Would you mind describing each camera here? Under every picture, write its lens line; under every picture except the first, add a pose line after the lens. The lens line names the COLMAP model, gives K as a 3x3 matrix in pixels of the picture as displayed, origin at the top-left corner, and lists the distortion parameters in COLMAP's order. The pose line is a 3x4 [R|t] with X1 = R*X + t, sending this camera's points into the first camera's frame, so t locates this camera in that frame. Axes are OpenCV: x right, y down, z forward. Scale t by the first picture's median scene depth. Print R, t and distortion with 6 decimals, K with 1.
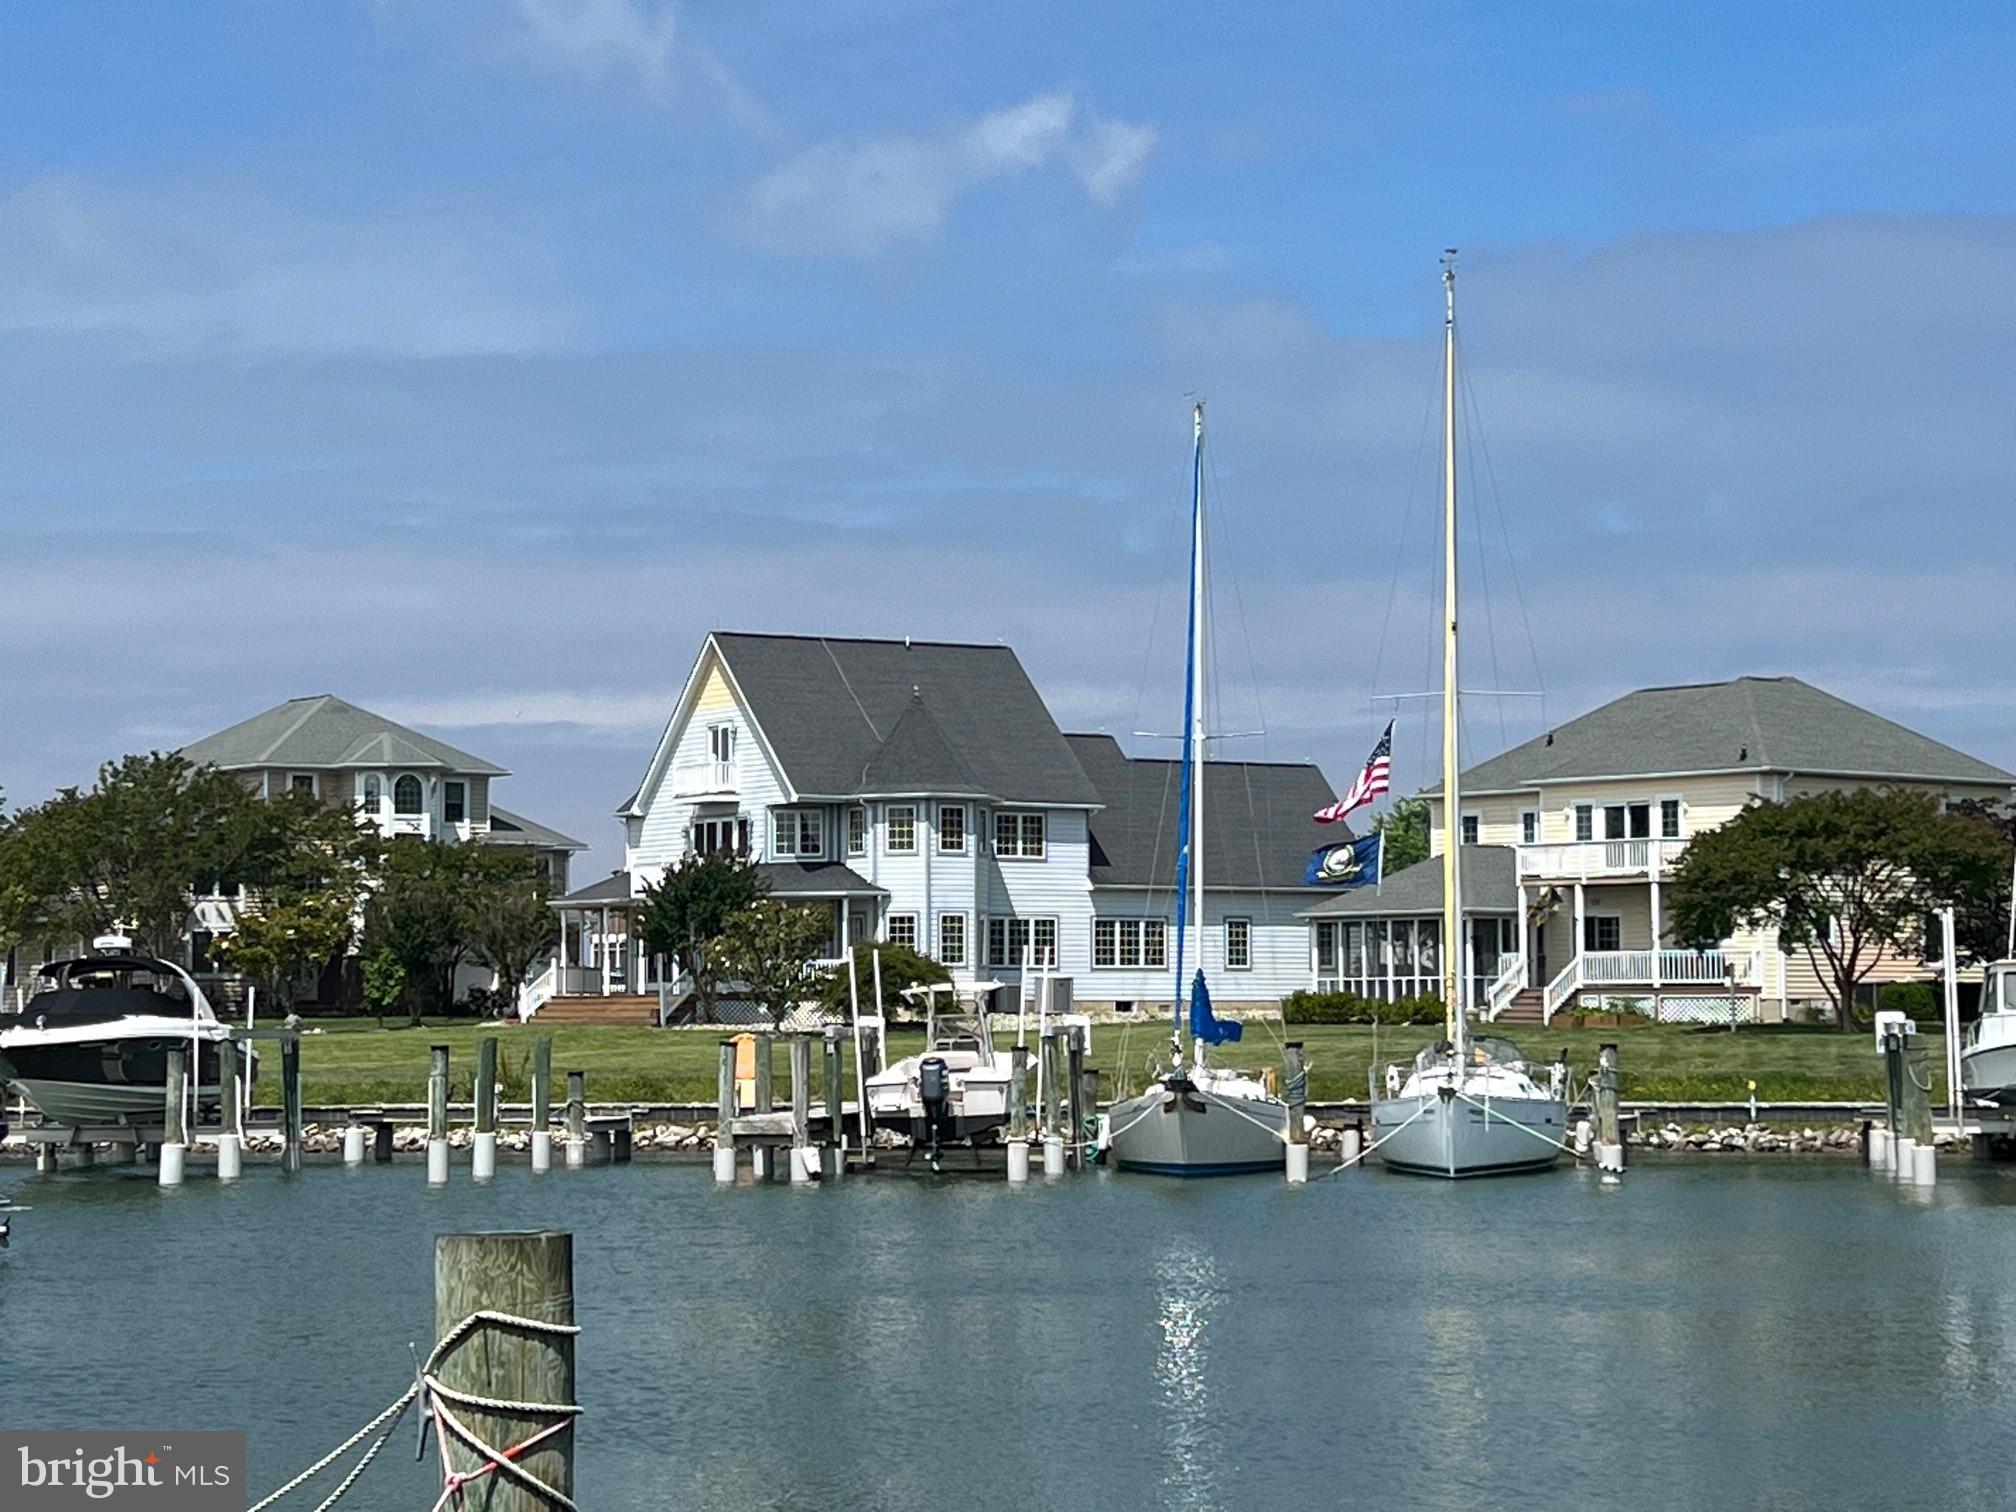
lens RADIAL K [[3882.7, 0, 1008.0], [0, 3882.7, 756.0], [0, 0, 1]] dist [0.286858, -0.010931]
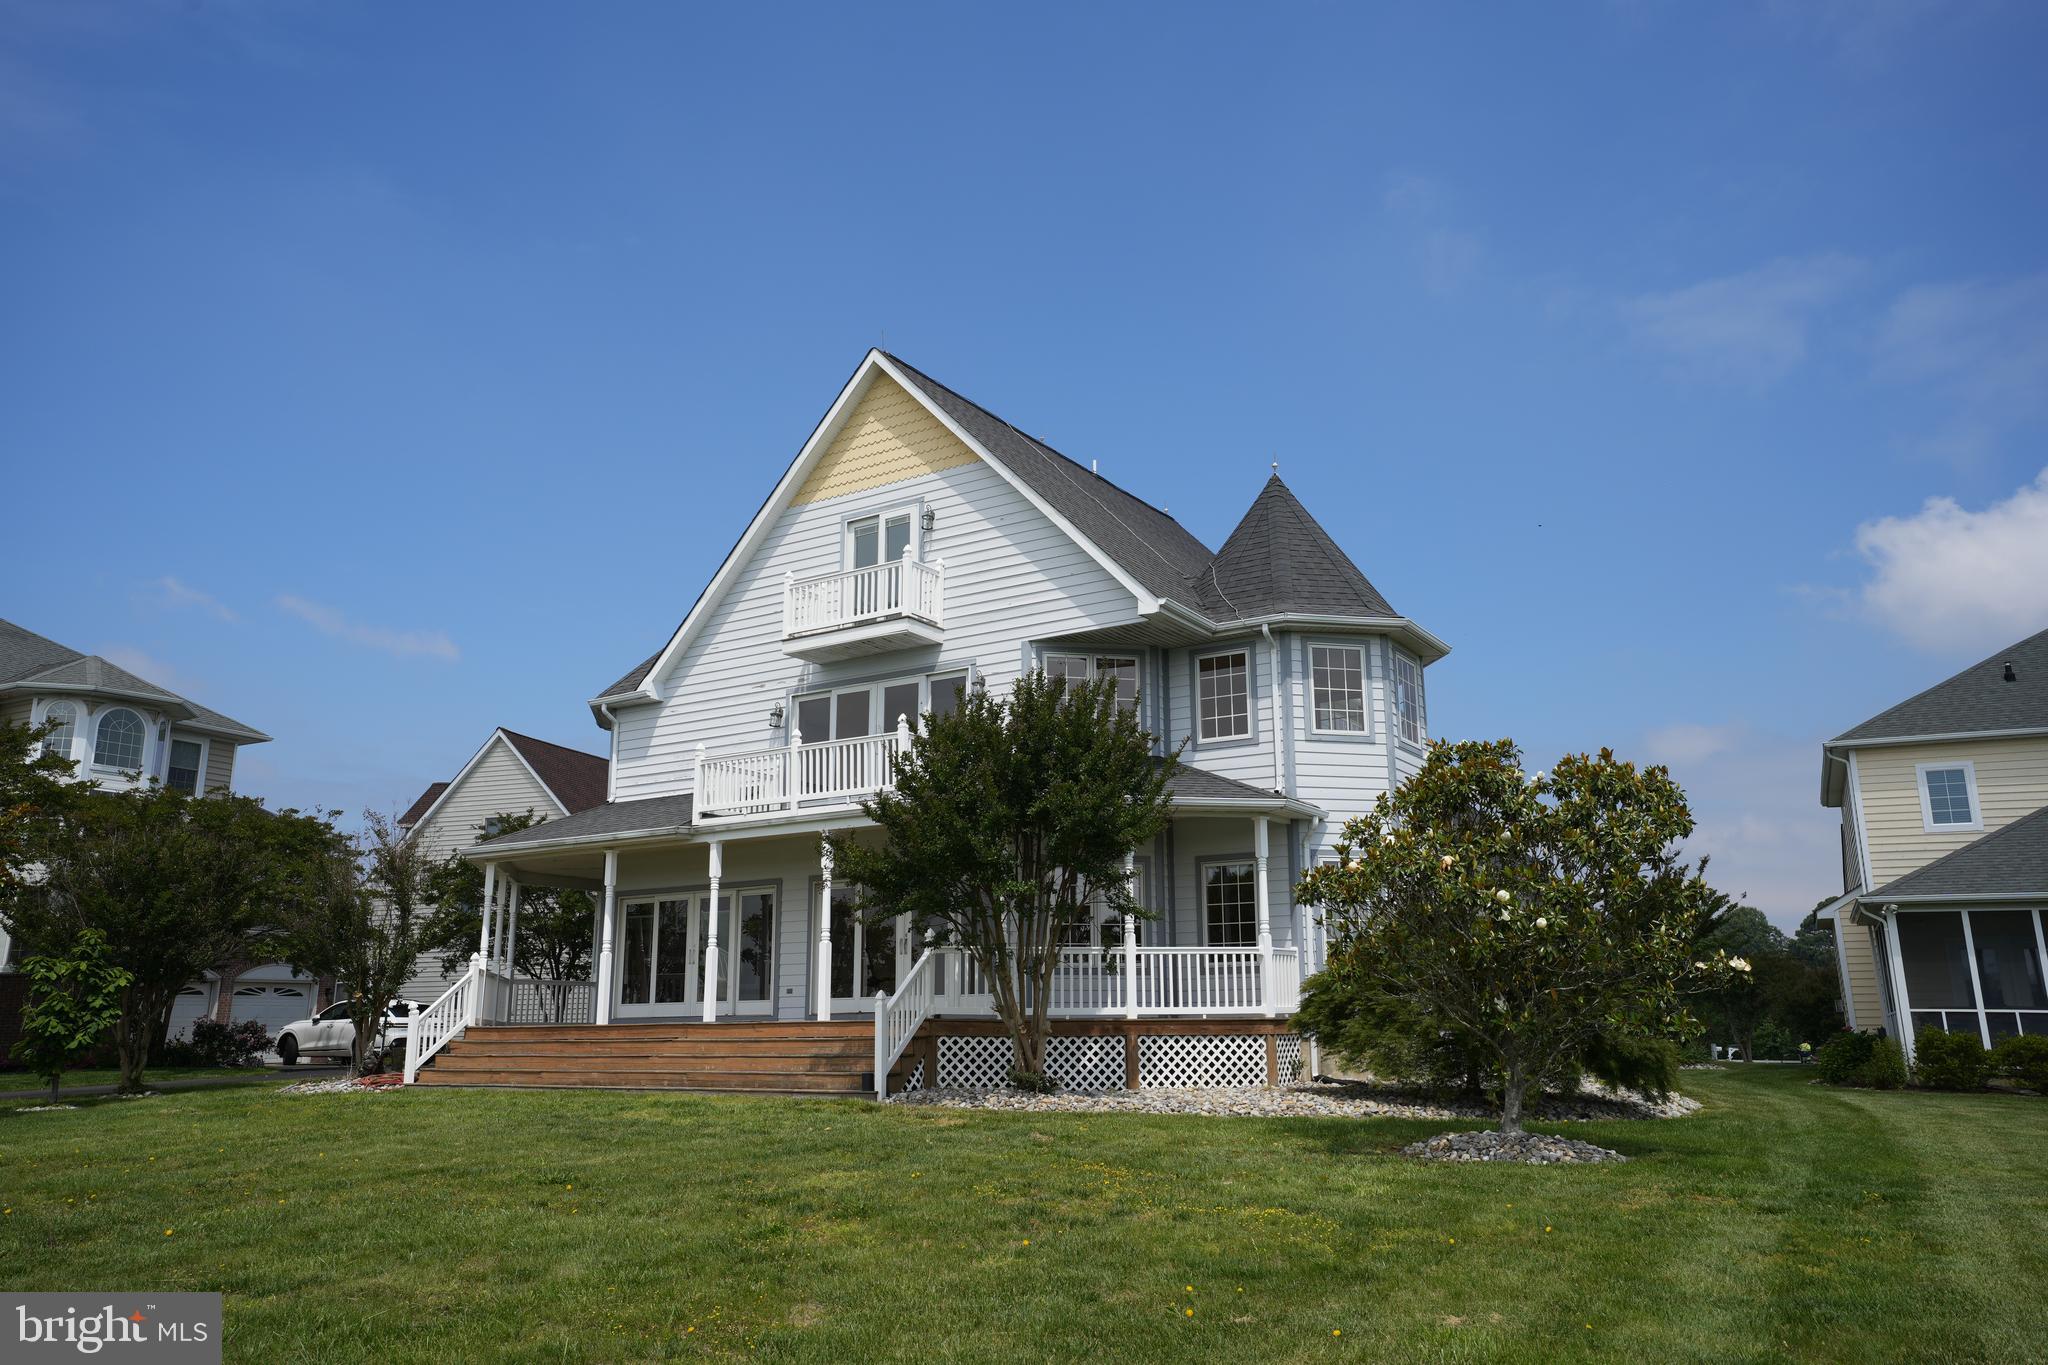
lens RADIAL K [[1535.6, 0, 1014.9], [0, 1535.6, 675.6], [0, 0, 1]] dist [0.001456, 0.143608]
pose [[0.915113, 0.095068, 0.391829, -0.139816], [-0.027333, 0.984197, -0.174956, 0.051394], [-0.402270, 0.149394, 0.903250, 0.811784]]
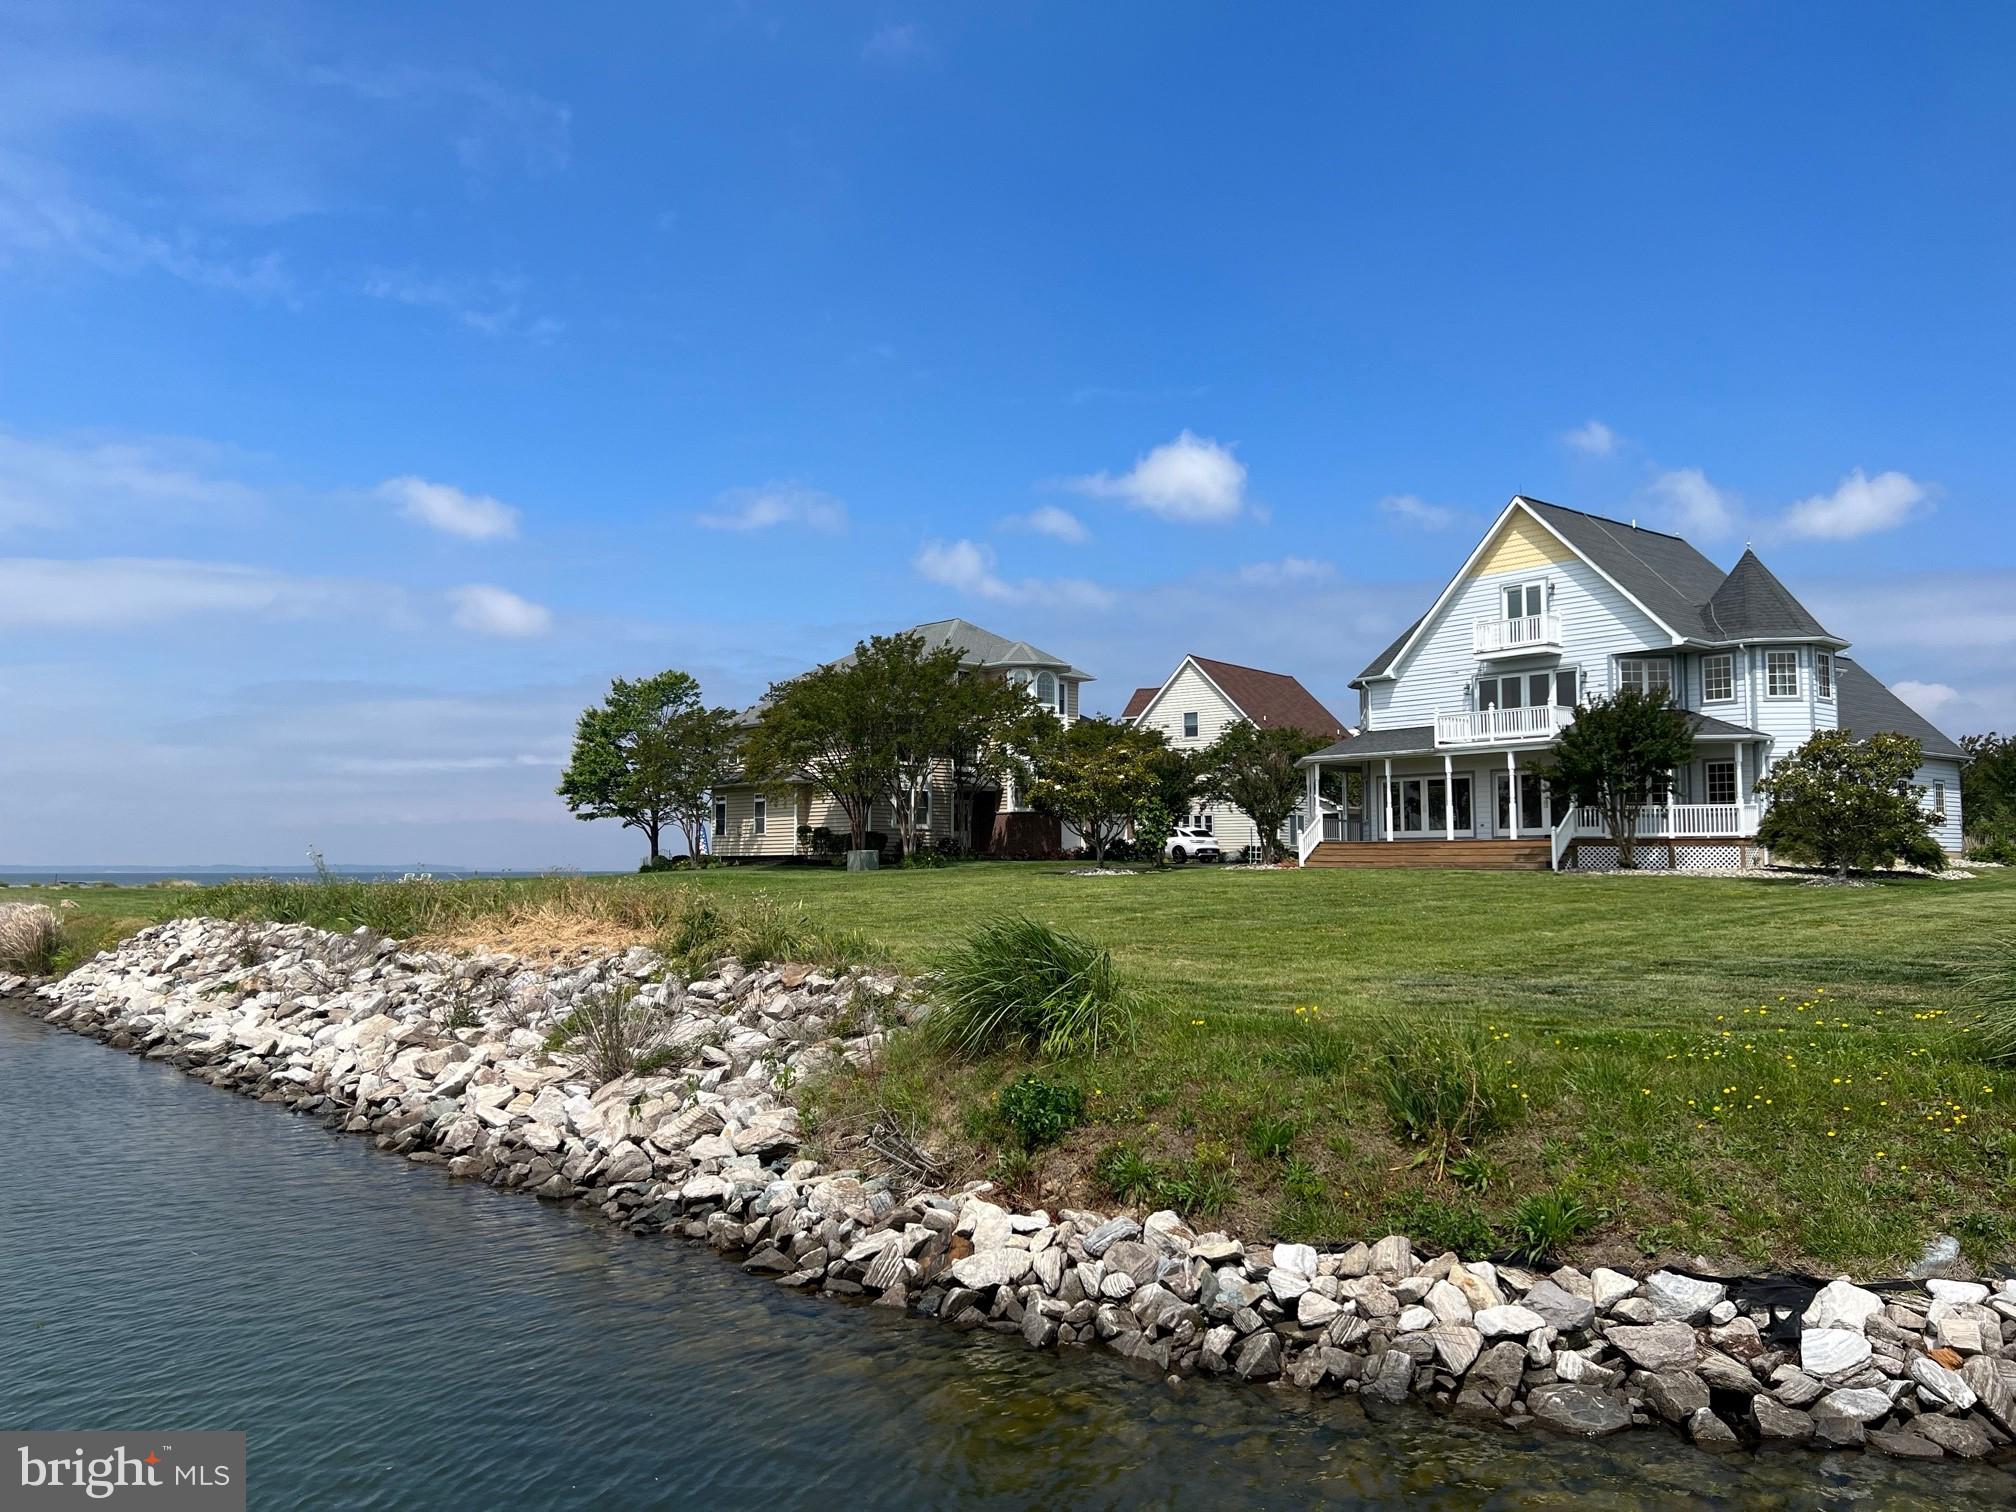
lens RADIAL K [[1443.5, 0, 1021.7], [0, 1443.5, 758.0], [0, 0, 1]] dist [0.069186, -0.105559]
pose [[0.993591, 0.010431, 0.112552, -0.254196], [-0.009749, 0.999931, -0.006605, 0.043173], [-0.112613, 0.005466, 0.993624, 0.632638]]
